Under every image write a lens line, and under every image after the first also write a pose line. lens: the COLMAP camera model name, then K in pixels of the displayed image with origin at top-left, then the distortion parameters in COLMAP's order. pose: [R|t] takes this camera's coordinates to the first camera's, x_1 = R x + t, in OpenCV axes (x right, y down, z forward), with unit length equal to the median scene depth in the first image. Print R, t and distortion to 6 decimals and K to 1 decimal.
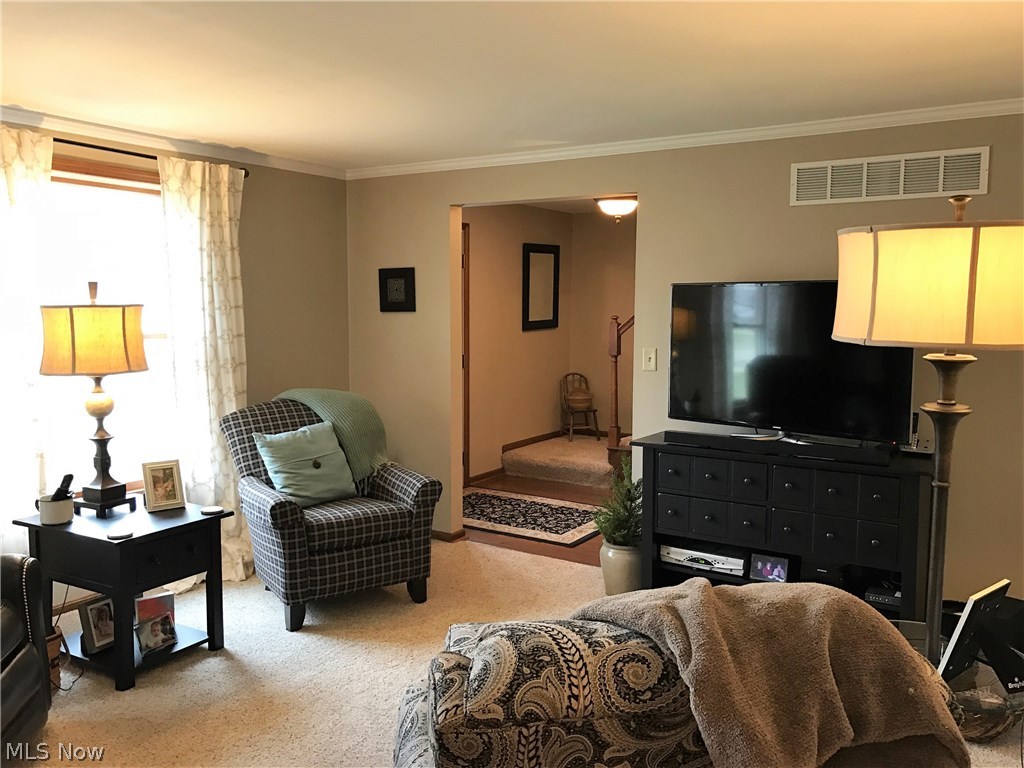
lens RADIAL K [[846.5, 0, 514.9], [0, 846.5, 363.2], [0, 0, 1]] dist [0.027837, -0.038943]
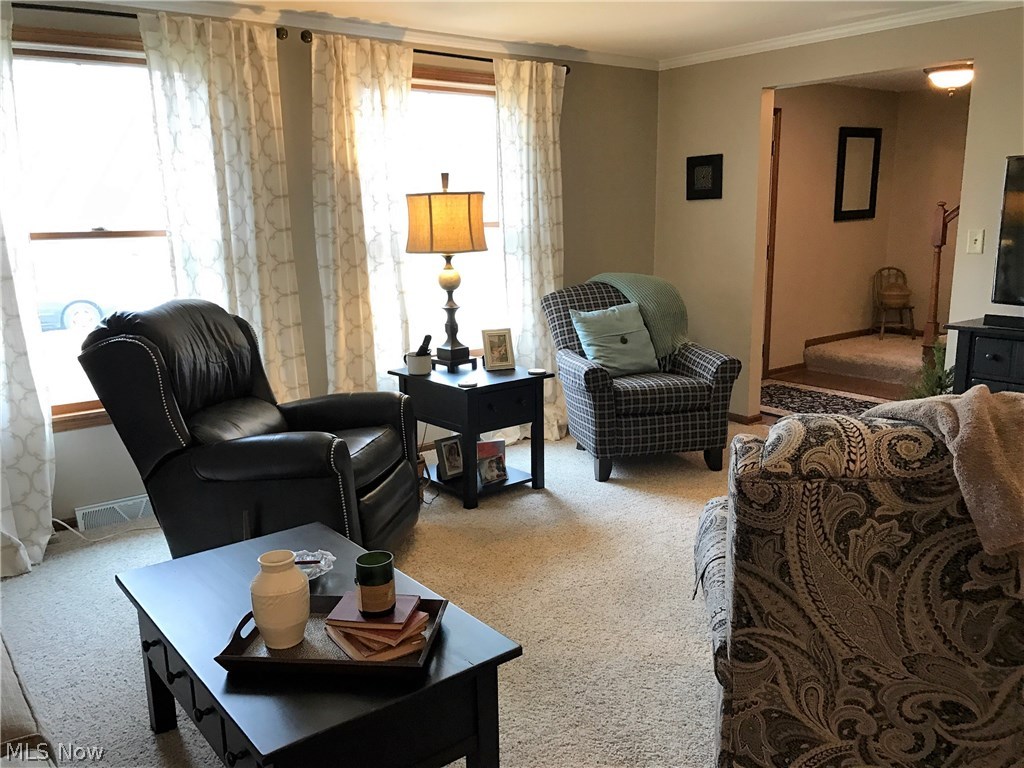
lens RADIAL K [[846.5, 0, 500.8], [0, 846.5, 386.1], [0, 0, 1]] dist [0.027837, -0.038943]
pose [[0.935367, 0.054293, -0.349487, 0.005117], [-0.006711, 0.990694, 0.135942, 0.034730], [0.353616, -0.124810, 0.927027, -0.099860]]
